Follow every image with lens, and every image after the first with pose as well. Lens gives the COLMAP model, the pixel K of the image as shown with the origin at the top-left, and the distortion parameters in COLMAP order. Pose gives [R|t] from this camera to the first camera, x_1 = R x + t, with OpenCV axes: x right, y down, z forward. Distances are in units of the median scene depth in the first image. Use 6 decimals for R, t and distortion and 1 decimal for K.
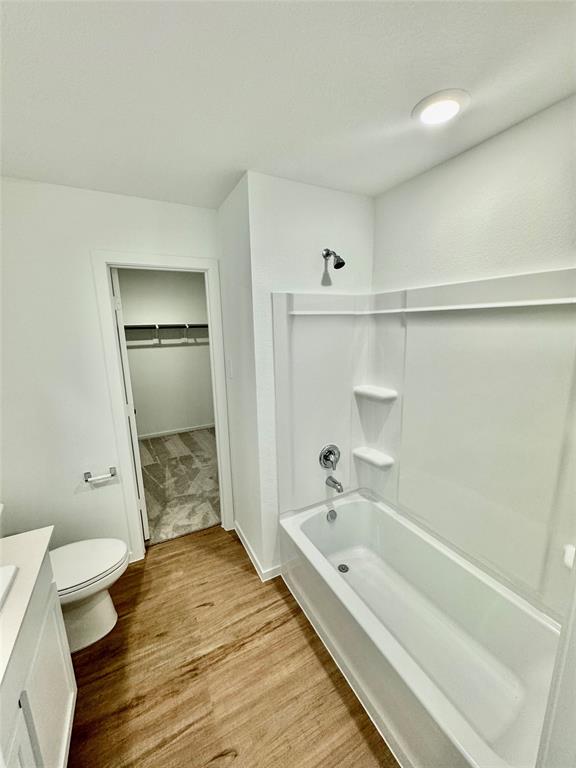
lens RADIAL K [[304.4, 0, 286.9], [0, 304.4, 386.2], [0, 0, 1]] dist [0.003617, 0.000404]
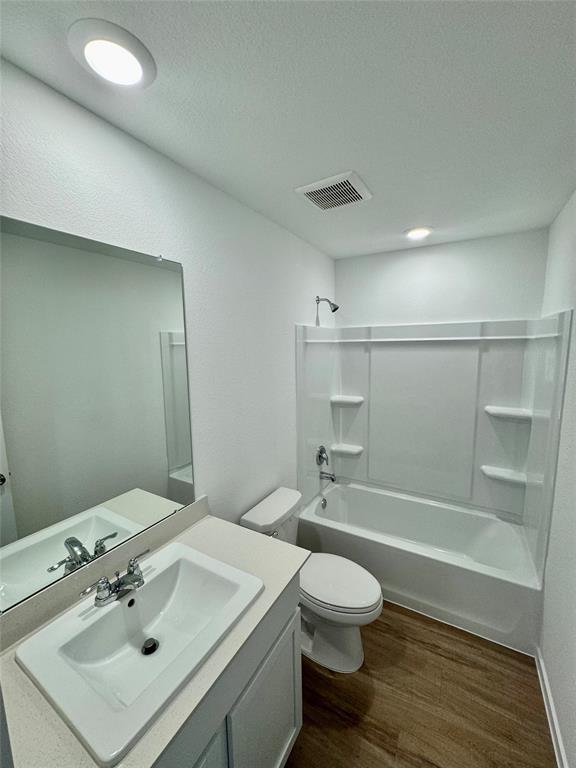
lens RADIAL K [[304.4, 0, 294.5], [0, 304.4, 382.6], [0, 0, 1]] dist [0.003617, 0.000404]
pose [[0.845110, -0.056082, 0.531643, -0.628241], [0.098326, 0.993823, -0.051465, -0.008647], [-0.525473, 0.095768, 0.845403, -0.020368]]
